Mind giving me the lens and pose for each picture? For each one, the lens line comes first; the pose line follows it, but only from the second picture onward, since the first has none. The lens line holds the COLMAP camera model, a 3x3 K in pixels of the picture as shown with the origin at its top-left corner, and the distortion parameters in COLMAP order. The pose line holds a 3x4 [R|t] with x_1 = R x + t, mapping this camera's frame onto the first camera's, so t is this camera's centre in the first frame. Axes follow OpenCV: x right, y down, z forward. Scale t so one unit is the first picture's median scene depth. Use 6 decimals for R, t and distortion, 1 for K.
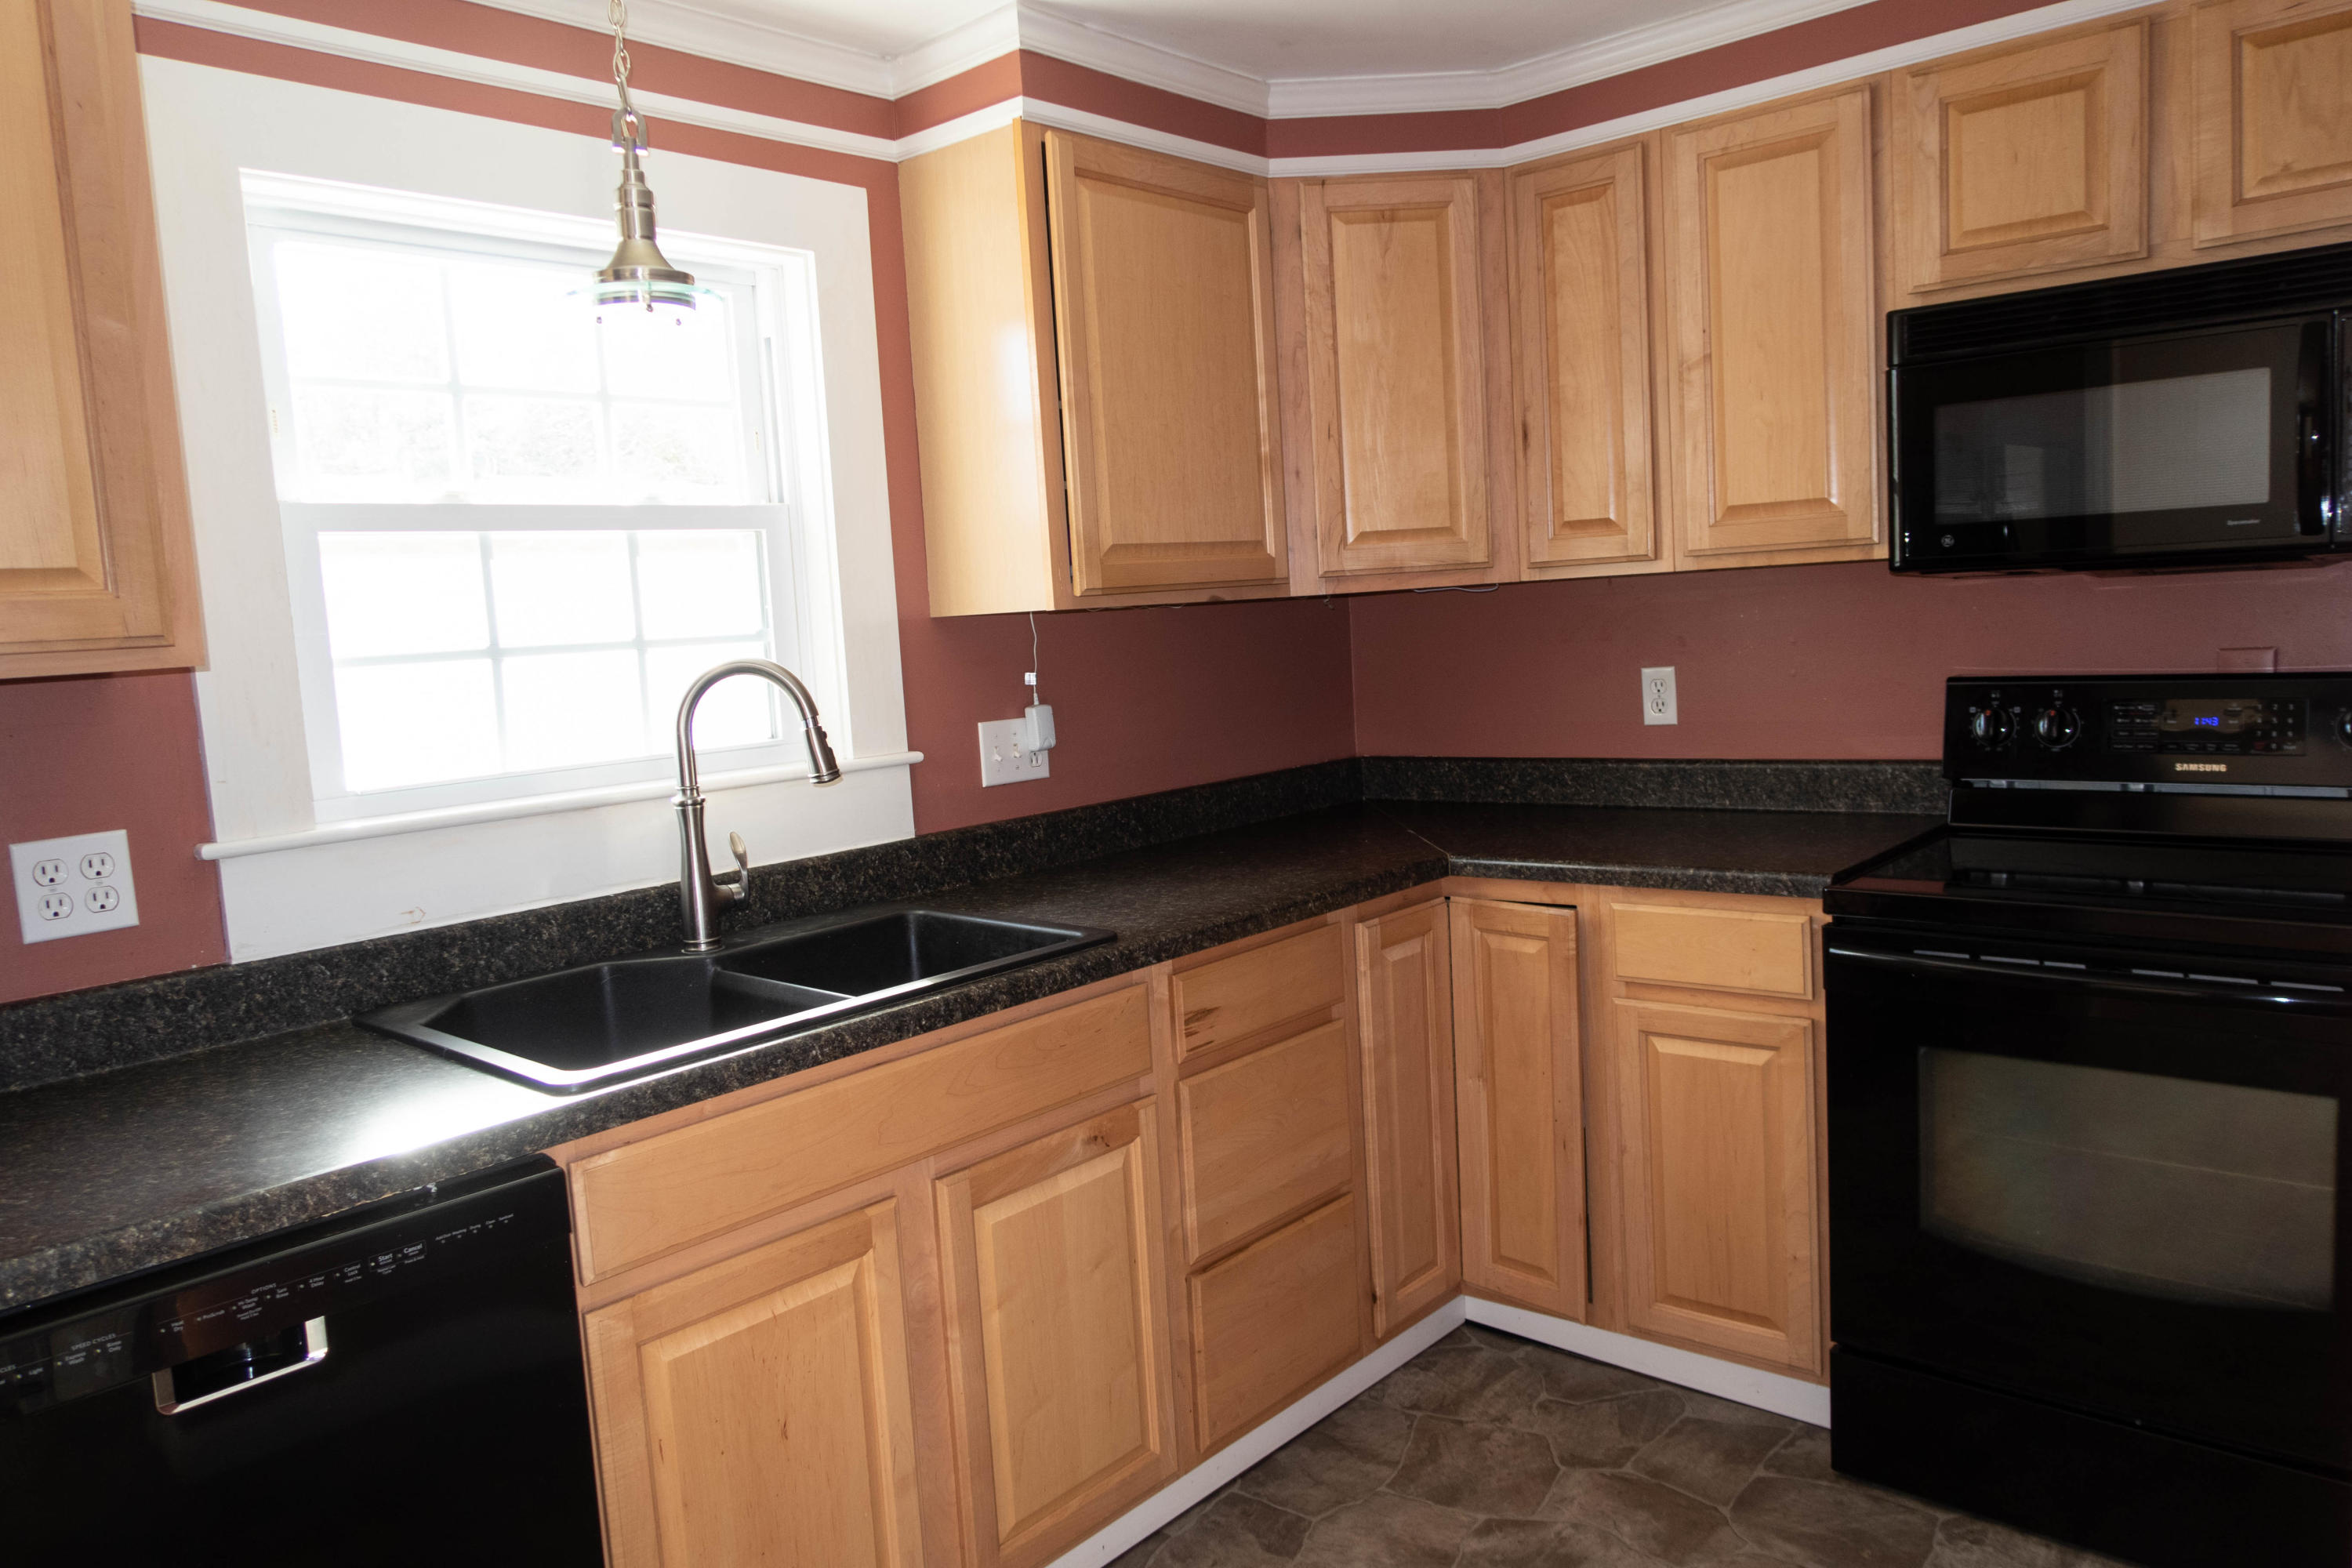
lens RADIAL K [[1619.3, 0, 1181.2], [0, 1619.3, 783.0], [0, 0, 1]] dist [-0.026690, 0.005369]
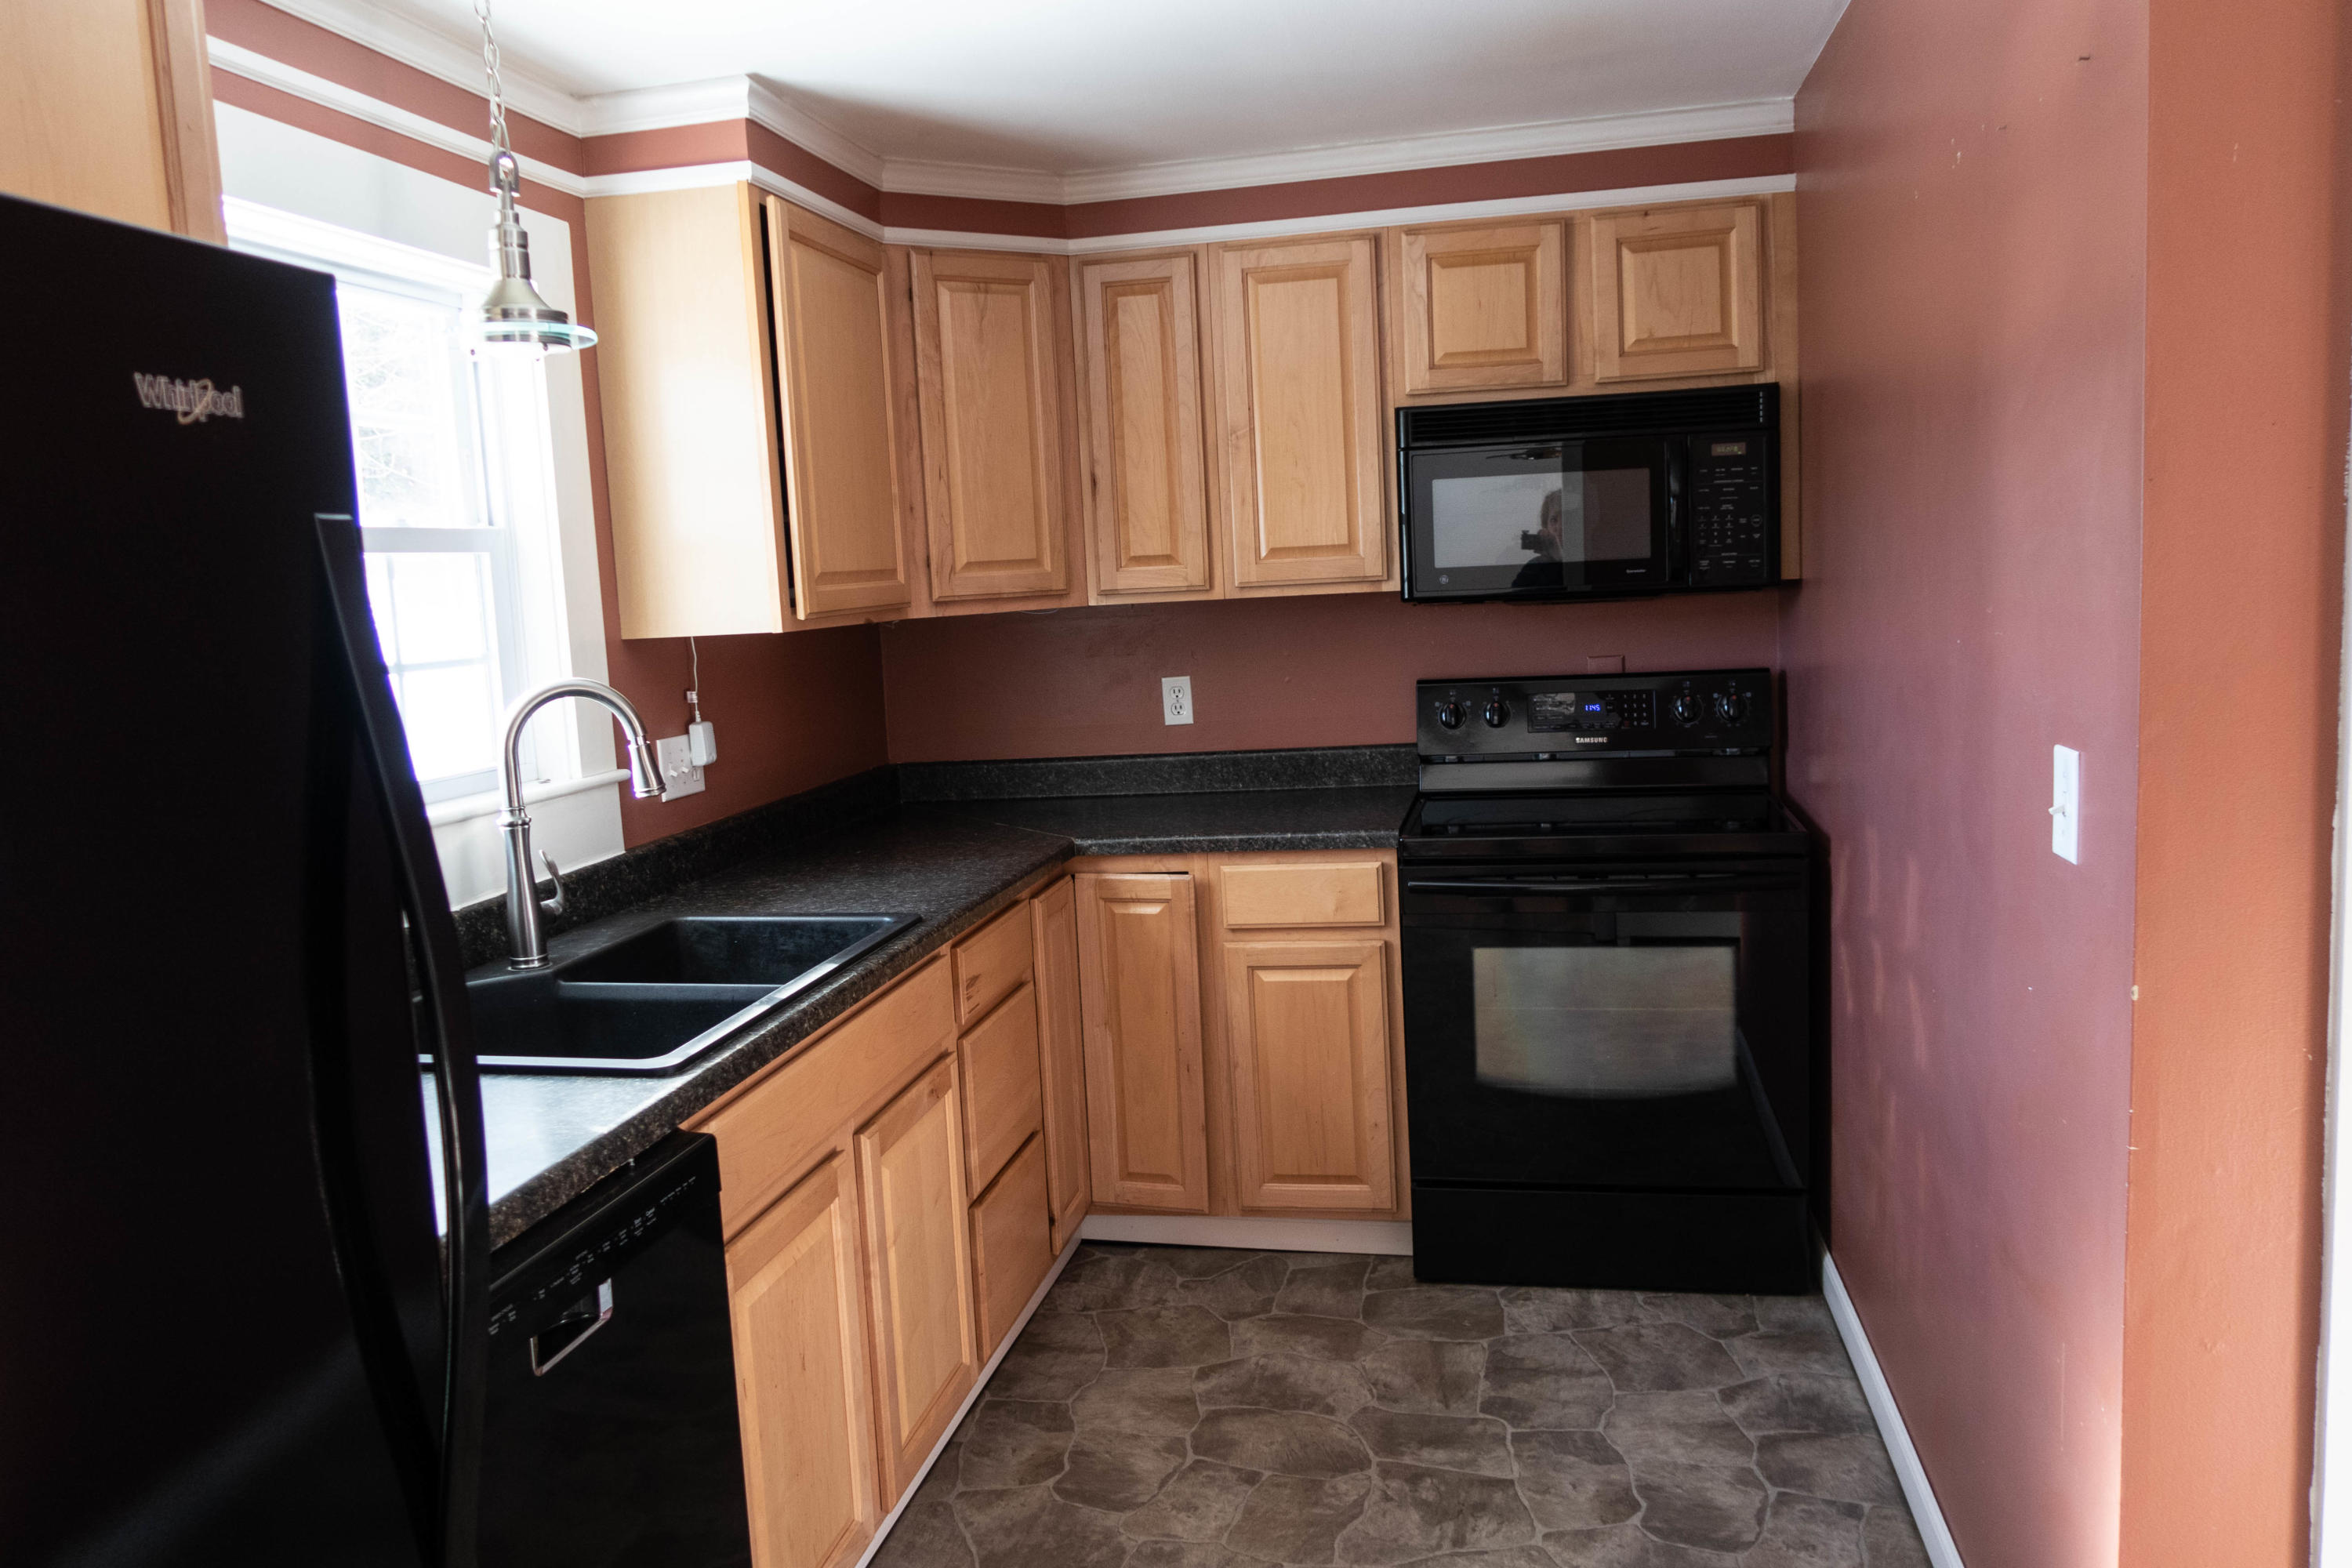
lens RADIAL K [[1690.6, 0, 1176.0], [0, 1690.6, 784.0], [0, 0, 1]] dist [-0.028817, -0.000201]
pose [[0.865842, -0.046436, 0.498158, -0.418797], [0.052111, 0.998638, 0.002514, 0.005918], [-0.497596, 0.023783, 0.867083, -0.113419]]
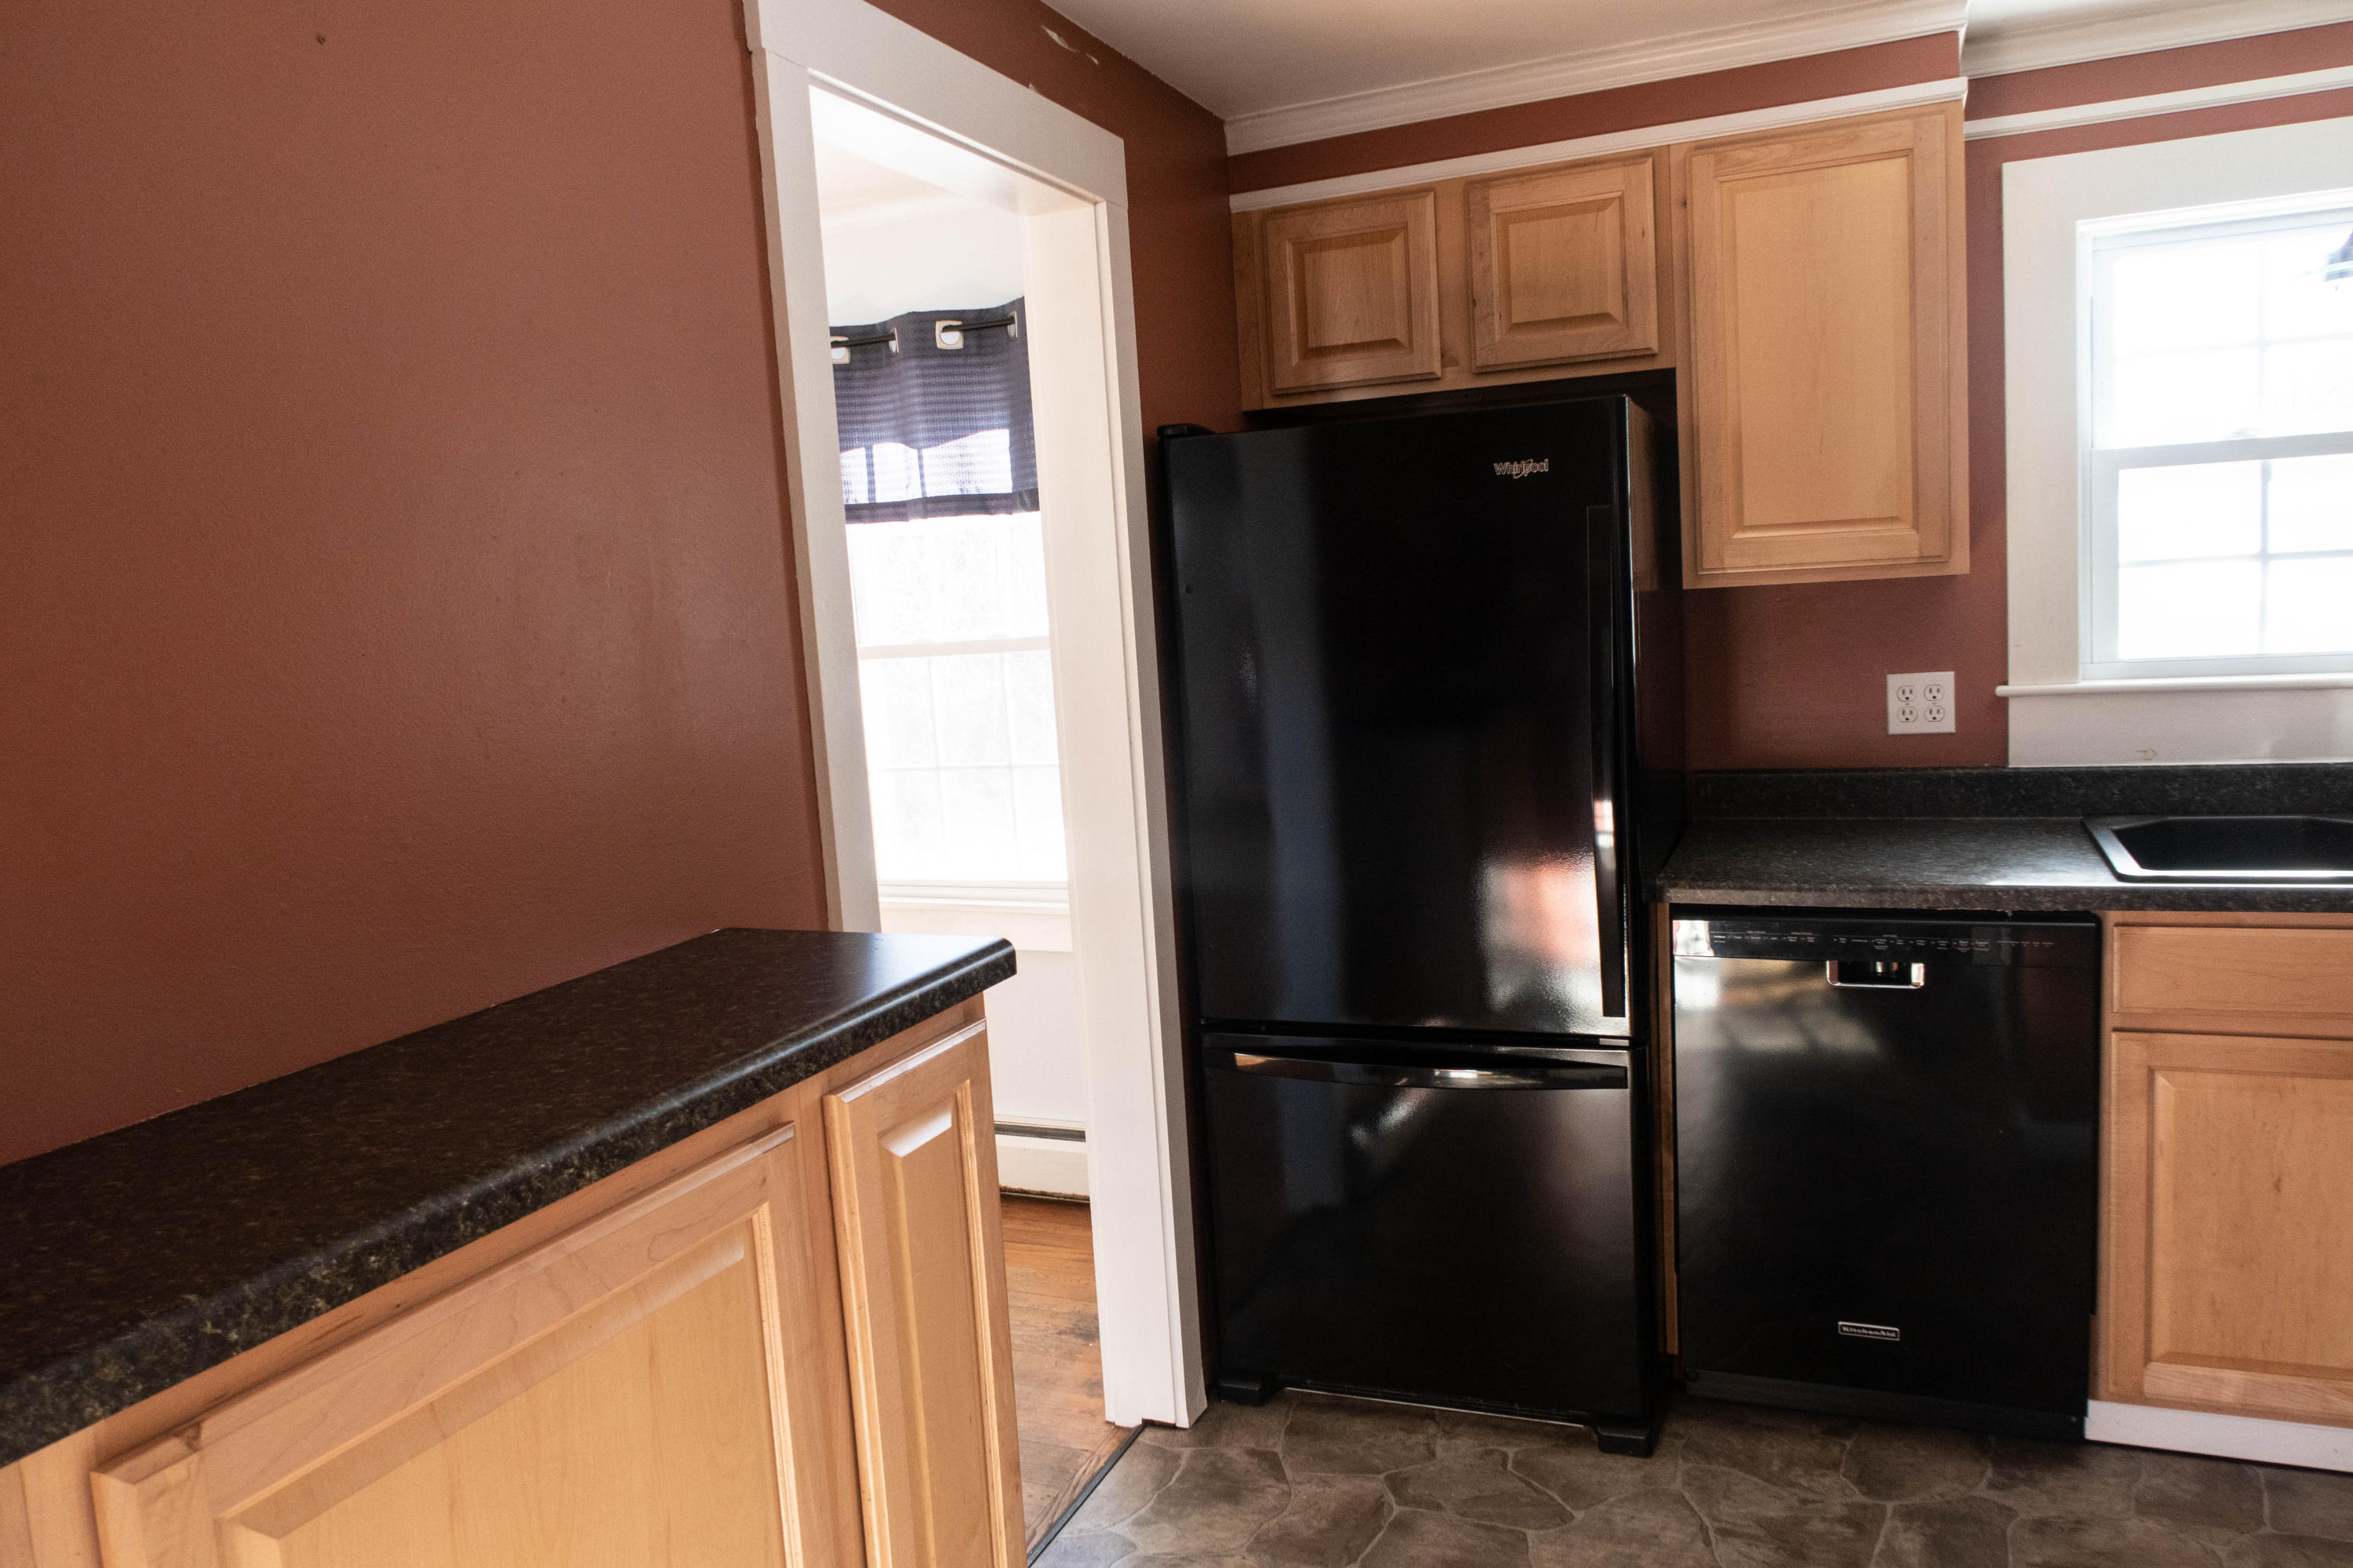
lens RADIAL K [[1620.0, 0, 1181.7], [0, 1620.0, 783.0], [0, 0, 1]] dist [-0.026690, 0.005369]
pose [[0.318579, 0.152644, -0.935525, 0.441788], [-0.057112, 0.988247, 0.141798, -0.032382], [0.946174, 0.008256, 0.323552, -0.173132]]
